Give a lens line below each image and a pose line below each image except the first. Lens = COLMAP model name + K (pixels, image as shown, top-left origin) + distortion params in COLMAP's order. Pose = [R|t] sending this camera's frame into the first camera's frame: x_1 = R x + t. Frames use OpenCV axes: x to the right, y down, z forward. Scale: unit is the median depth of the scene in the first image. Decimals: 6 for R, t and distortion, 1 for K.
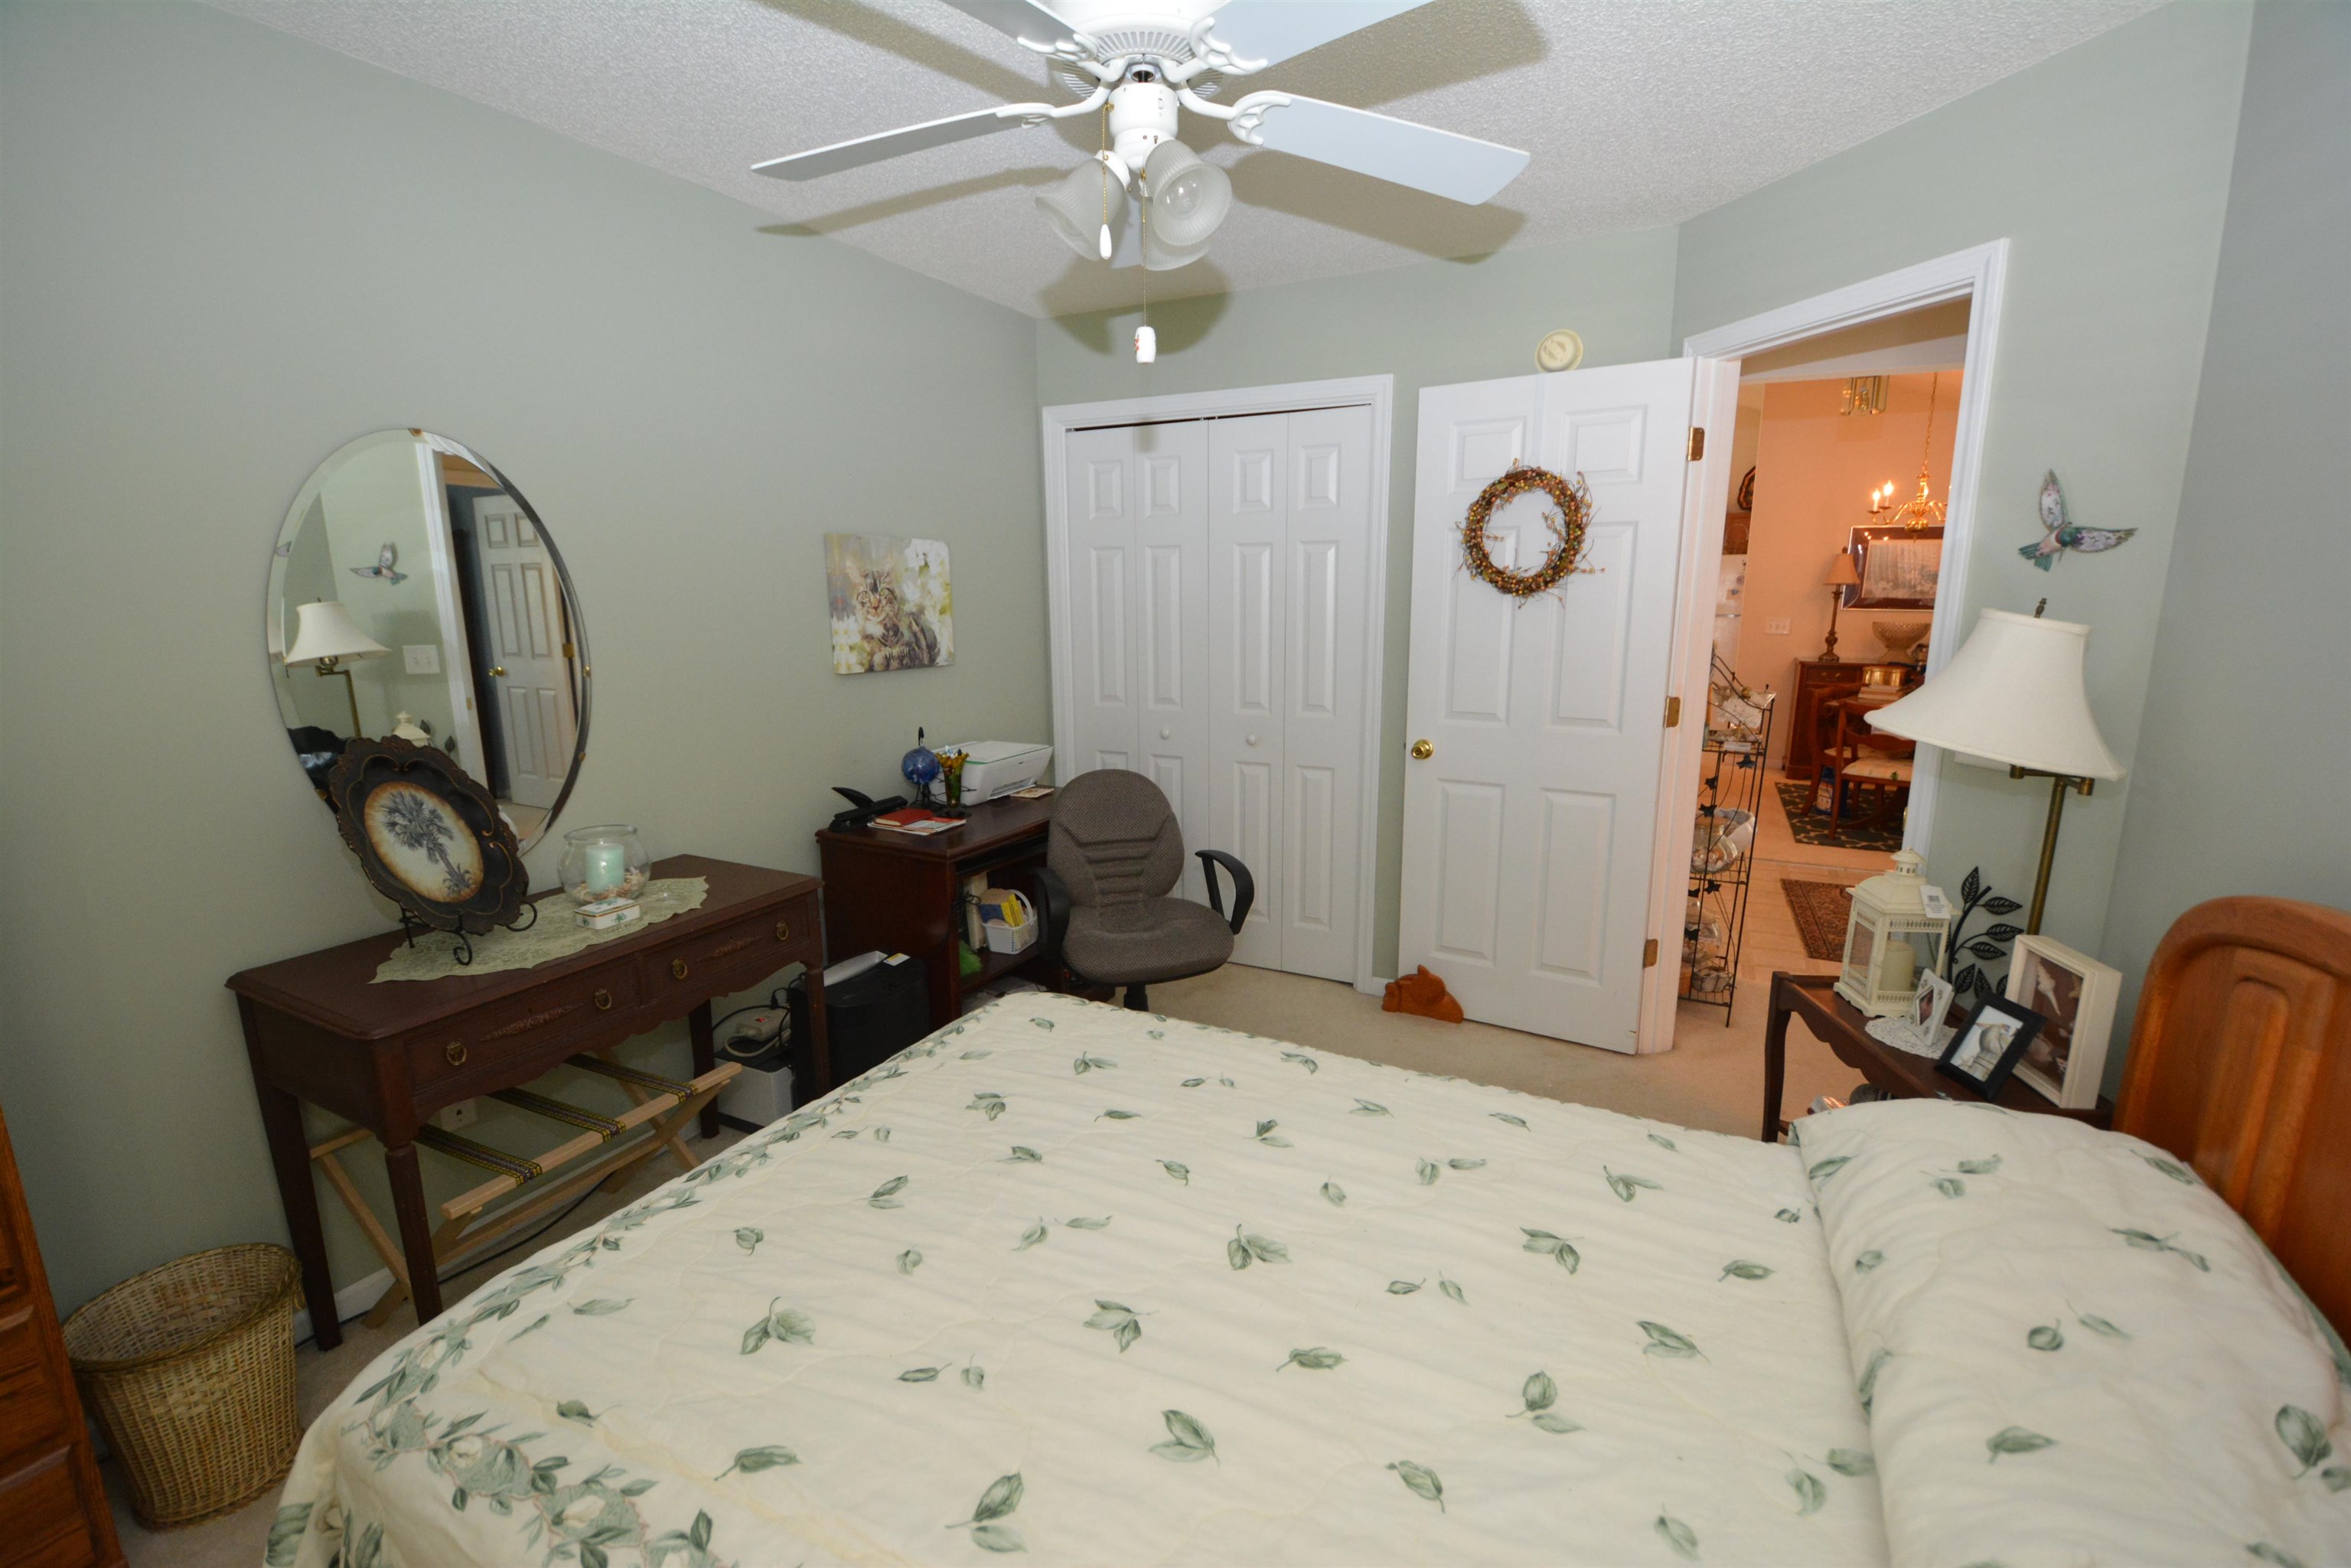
lens RADIAL K [[1027.8, 0, 1172.4], [0, 1027.8, 793.4], [0, 0, 1]] dist [0.024523, -0.027609]
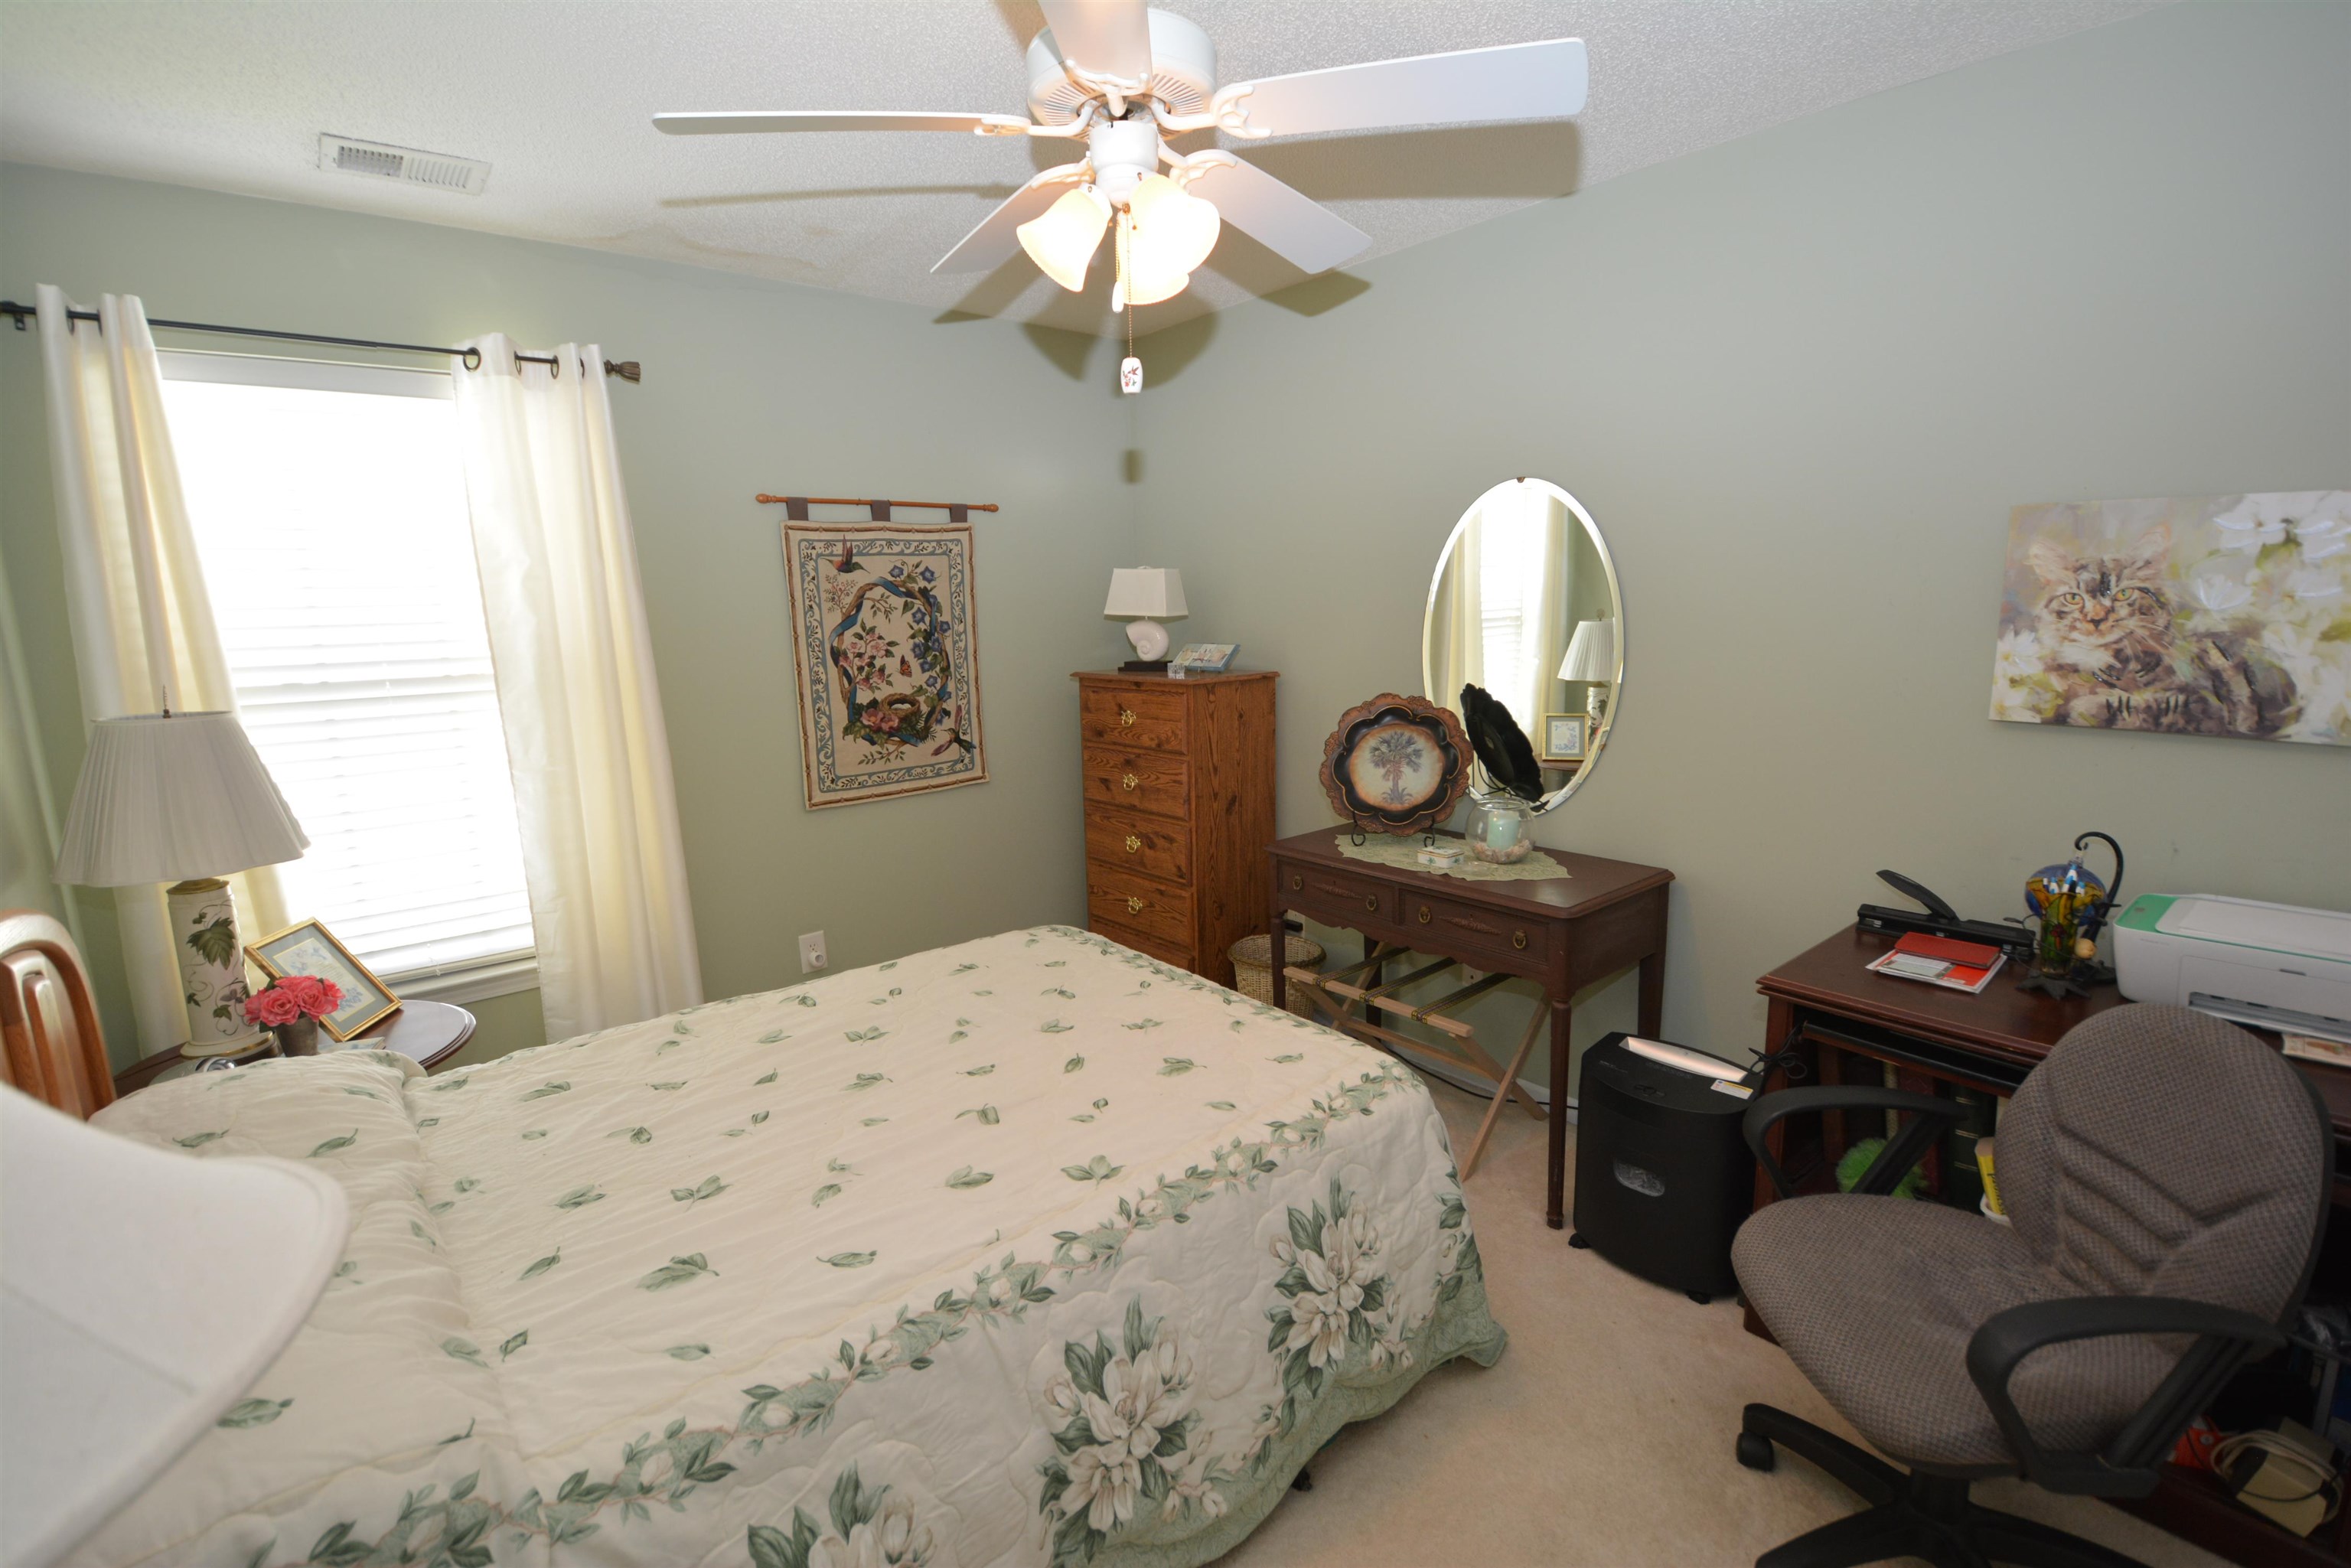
lens RADIAL K [[1056.4, 0, 1172.8], [0, 1056.4, 794.8], [0, 0, 1]] dist [0.026428, -0.028810]
pose [[-0.391944, 0.184252, -0.901350, 0.509707], [-0.154678, 0.952595, 0.261988, -0.169895], [0.906893, 0.242104, -0.344864, 0.787784]]
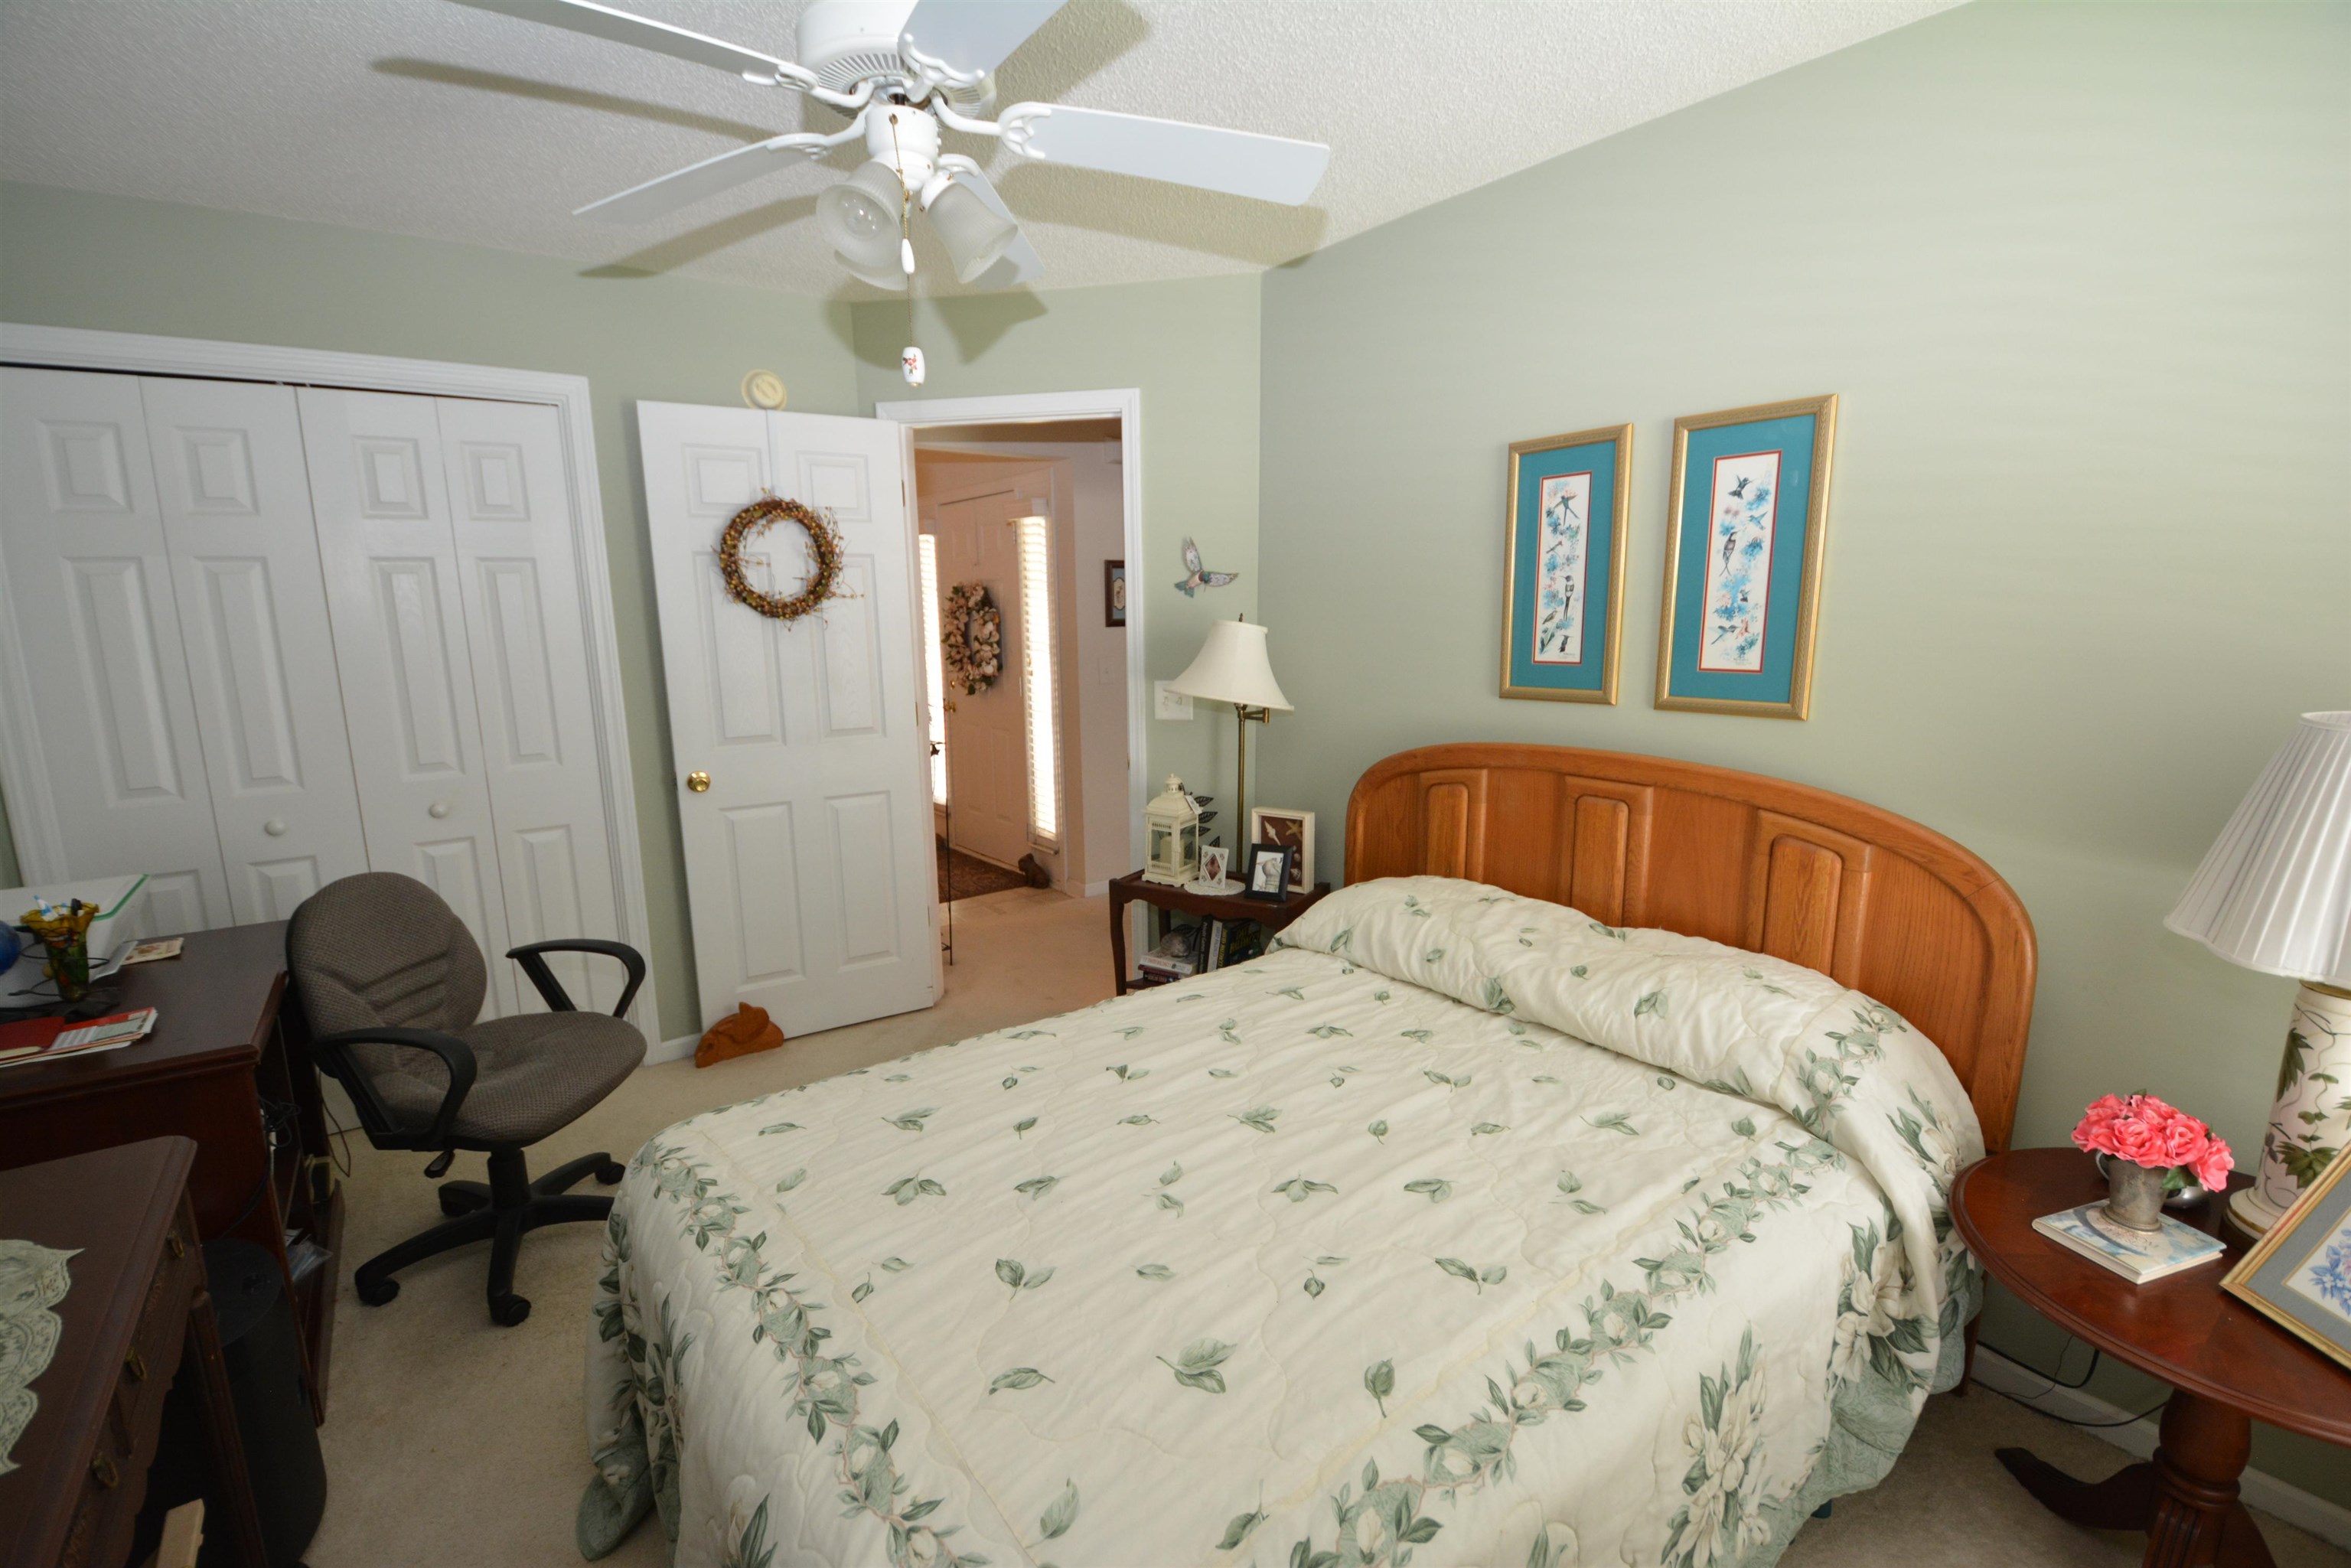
lens RADIAL K [[1027.8, 0, 1172.4], [0, 1027.8, 793.4], [0, 0, 1]] dist [0.024523, -0.027609]
pose [[0.438887, -0.162400, 0.883745, -0.454303], [0.185954, 0.978655, 0.087492, -0.037889], [-0.879090, 0.125936, 0.459718, 0.199273]]
